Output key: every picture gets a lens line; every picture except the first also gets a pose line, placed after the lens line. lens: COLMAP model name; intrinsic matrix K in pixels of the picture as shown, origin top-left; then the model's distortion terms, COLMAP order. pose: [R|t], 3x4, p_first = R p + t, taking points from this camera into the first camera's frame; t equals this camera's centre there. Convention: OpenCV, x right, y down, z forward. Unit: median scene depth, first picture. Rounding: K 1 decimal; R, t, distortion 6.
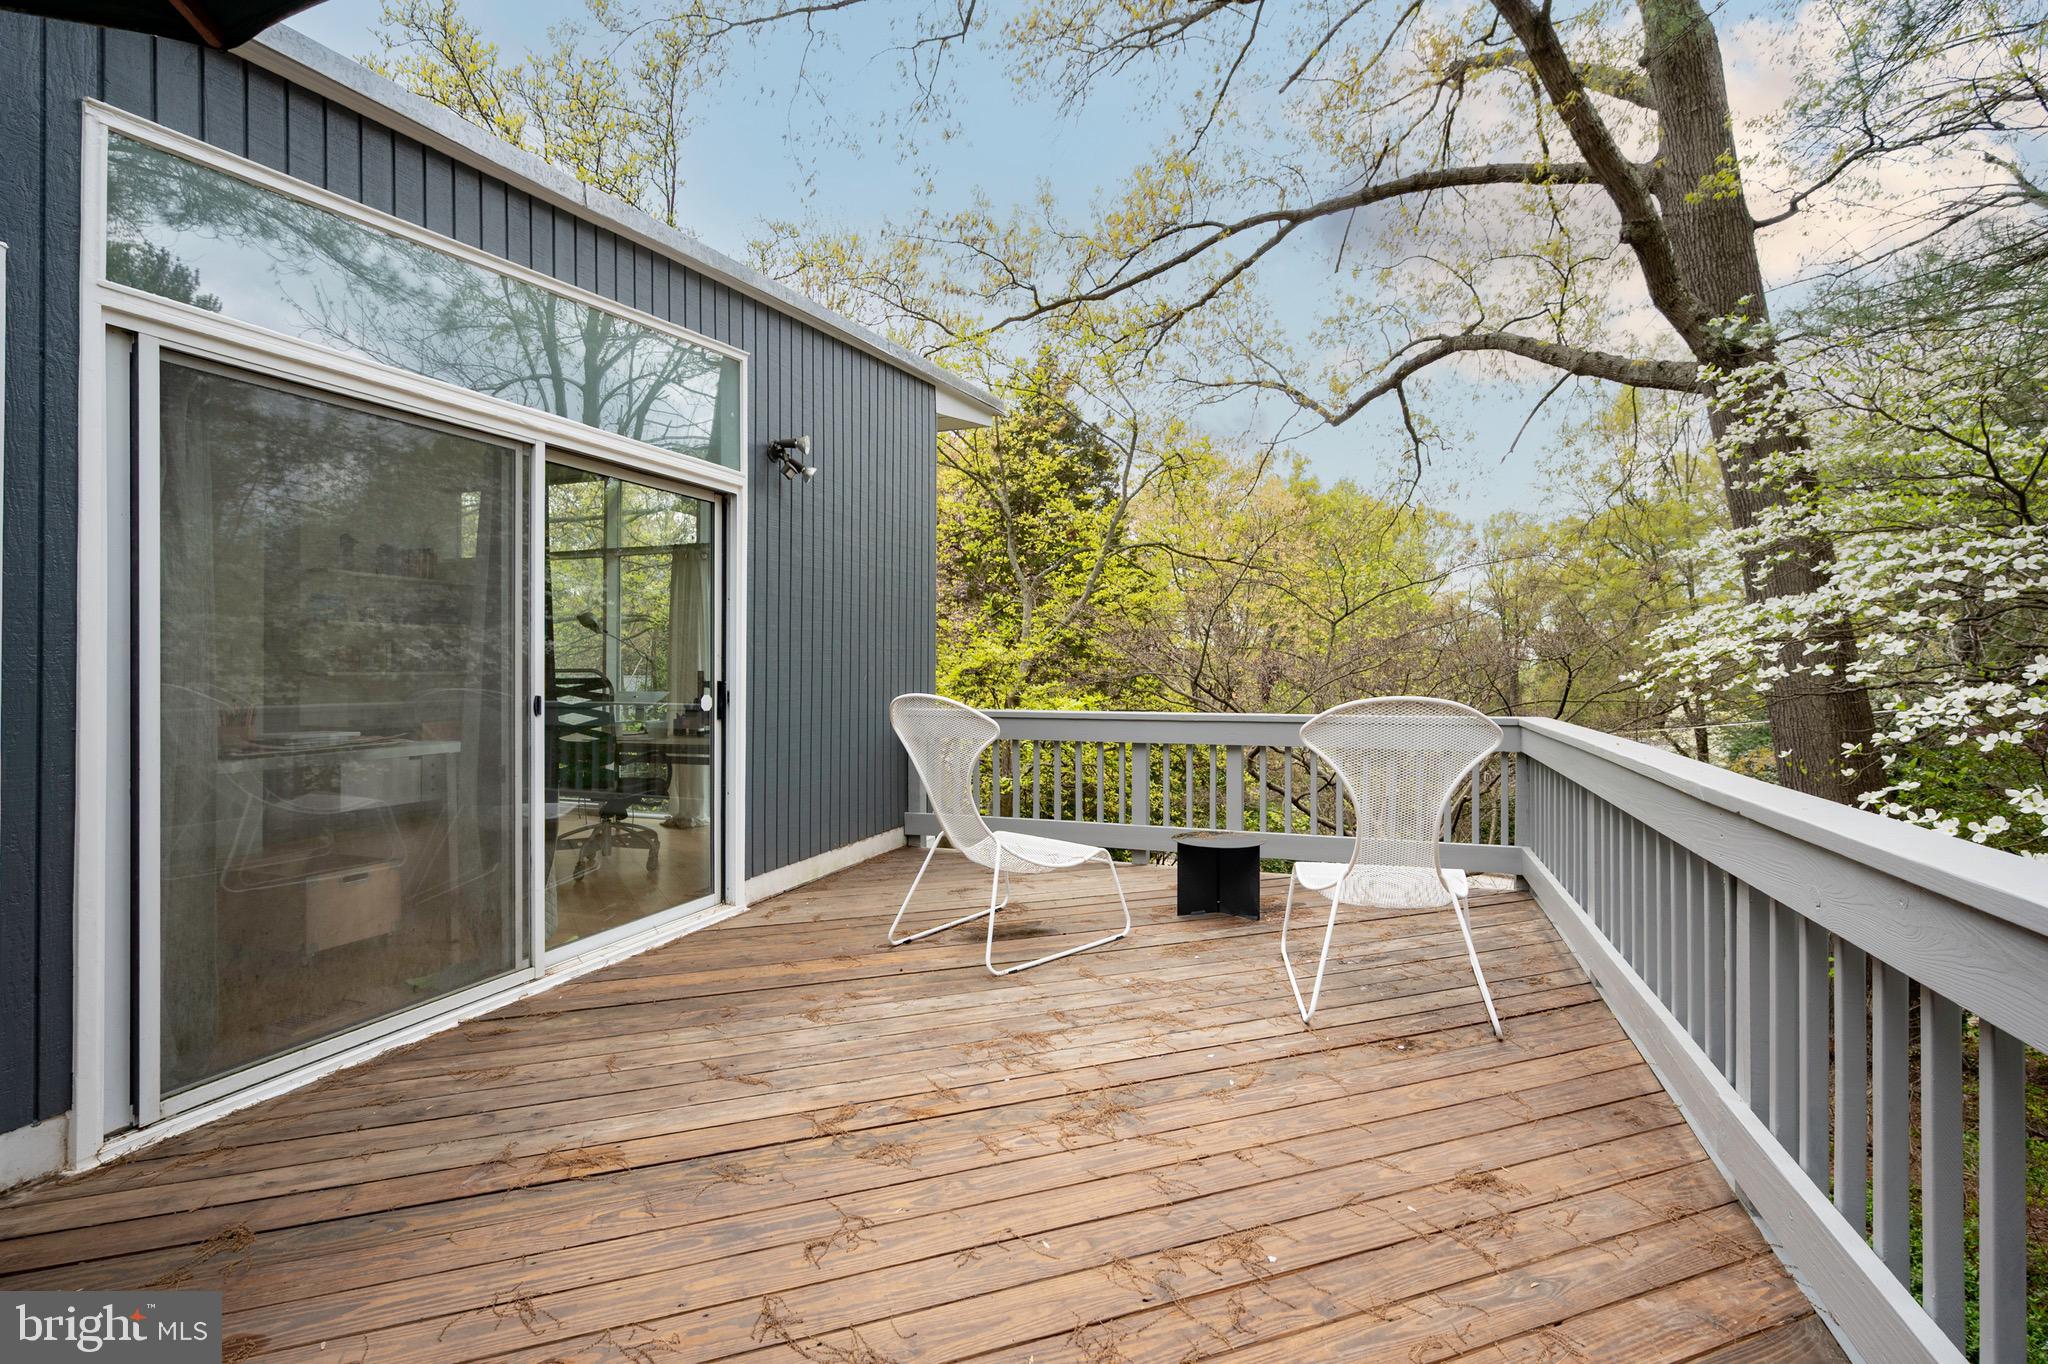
lens RADIAL K [[926.8, 0, 1026.3], [0, 926.8, 679.2], [0, 0, 1]] dist [-0.006339, 0.000126]
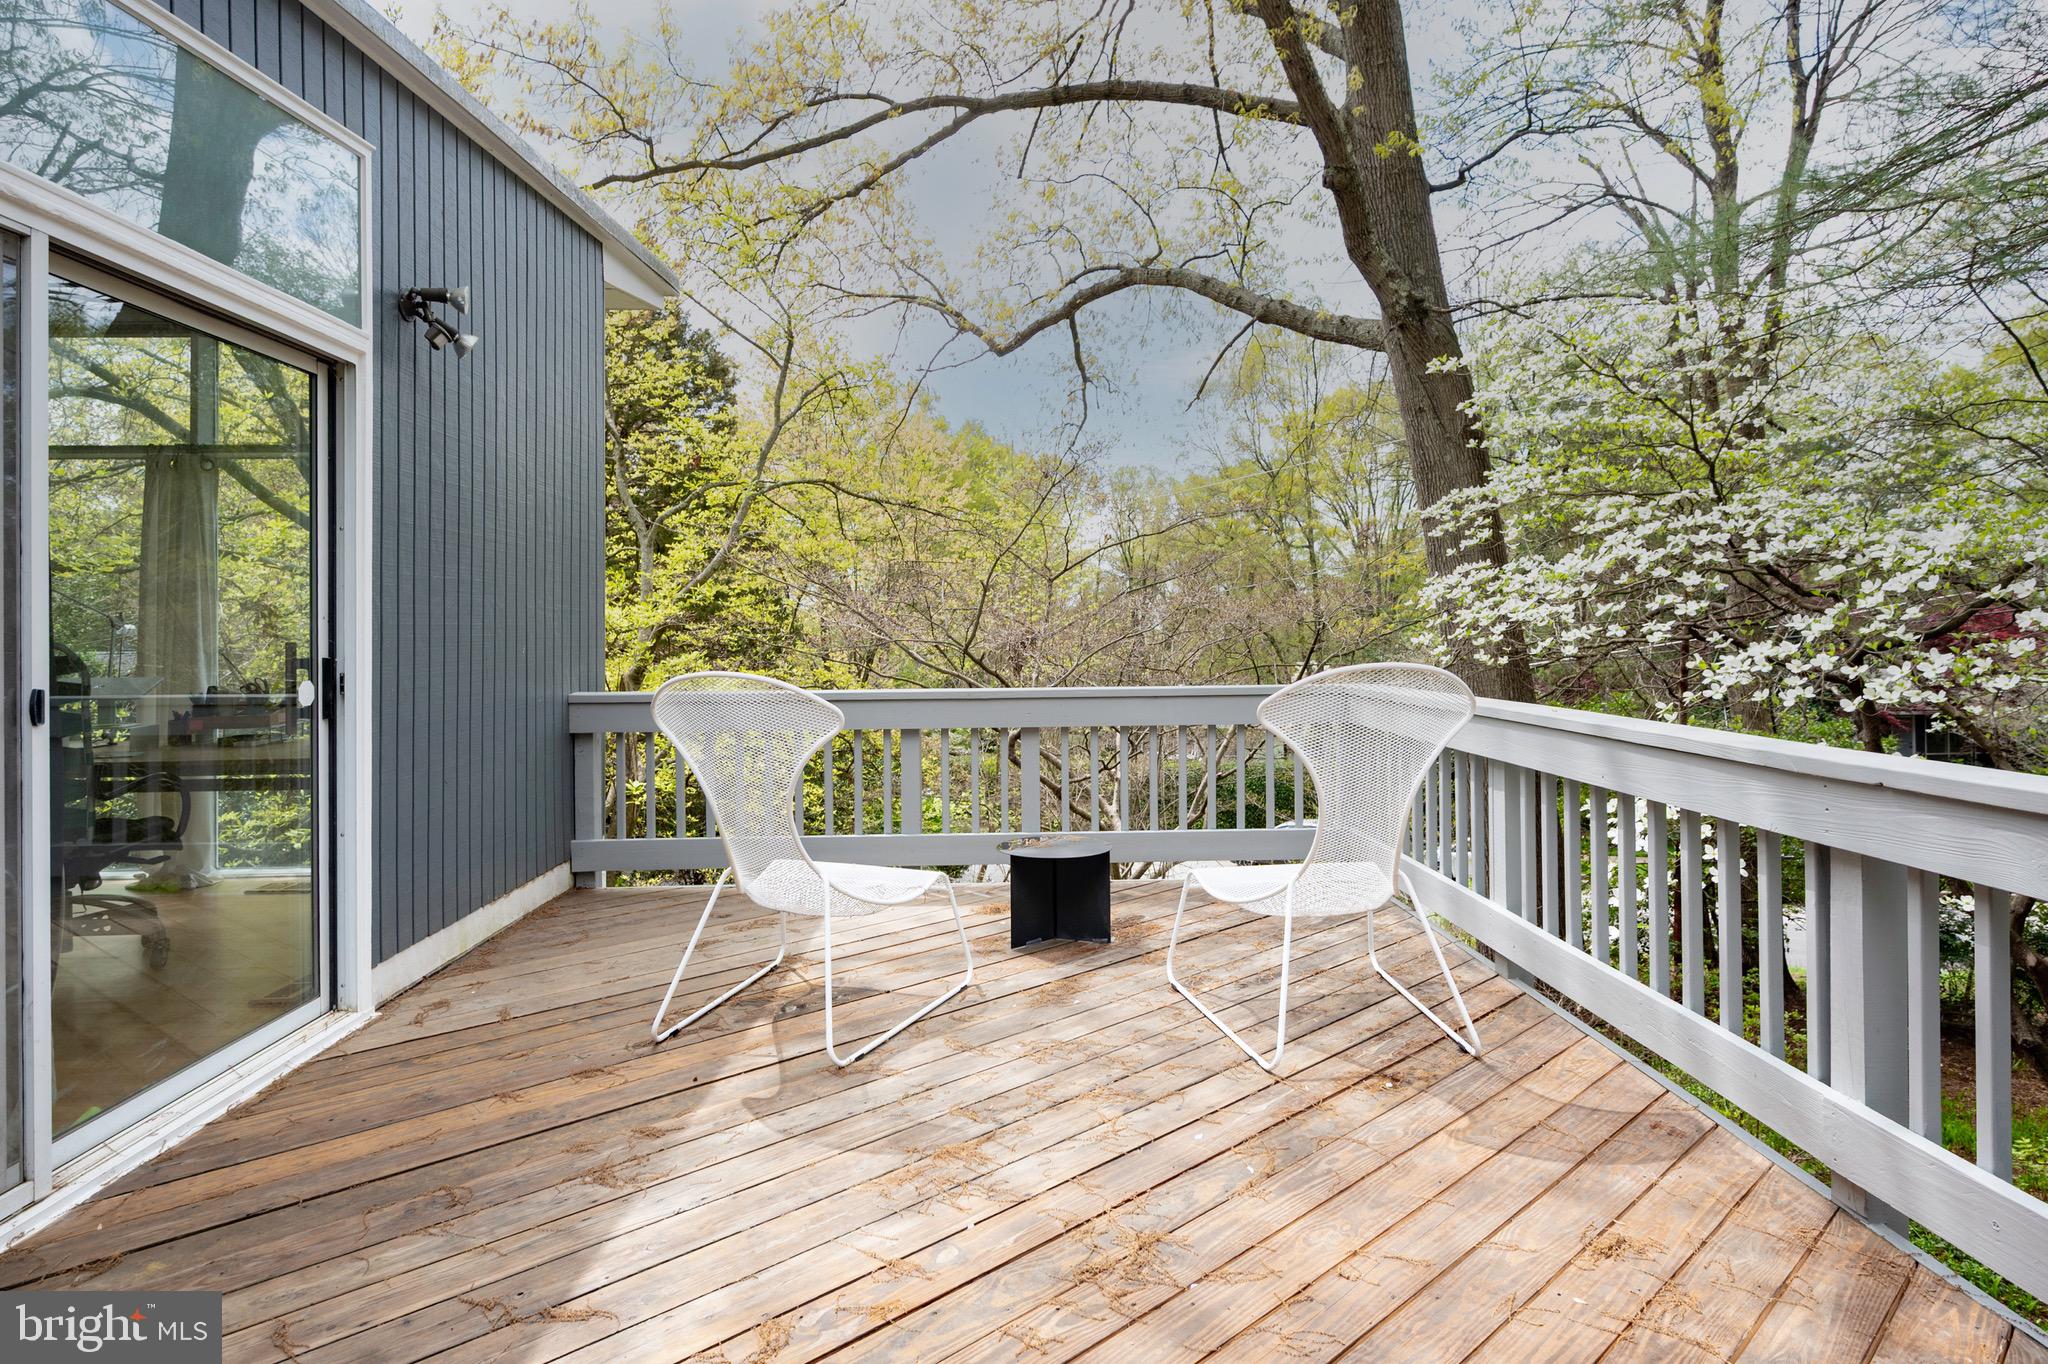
lens RADIAL K [[1104.9, 0, 1028.9], [0, 1104.9, 639.6], [0, 0, 1]] dist [0.000637, -0.003273]
pose [[0.927820, -0.008991, 0.372921, -0.150161], [0.011638, 0.999921, -0.004847, -0.001325], [-0.372848, 0.008838, 0.927850, 0.110839]]
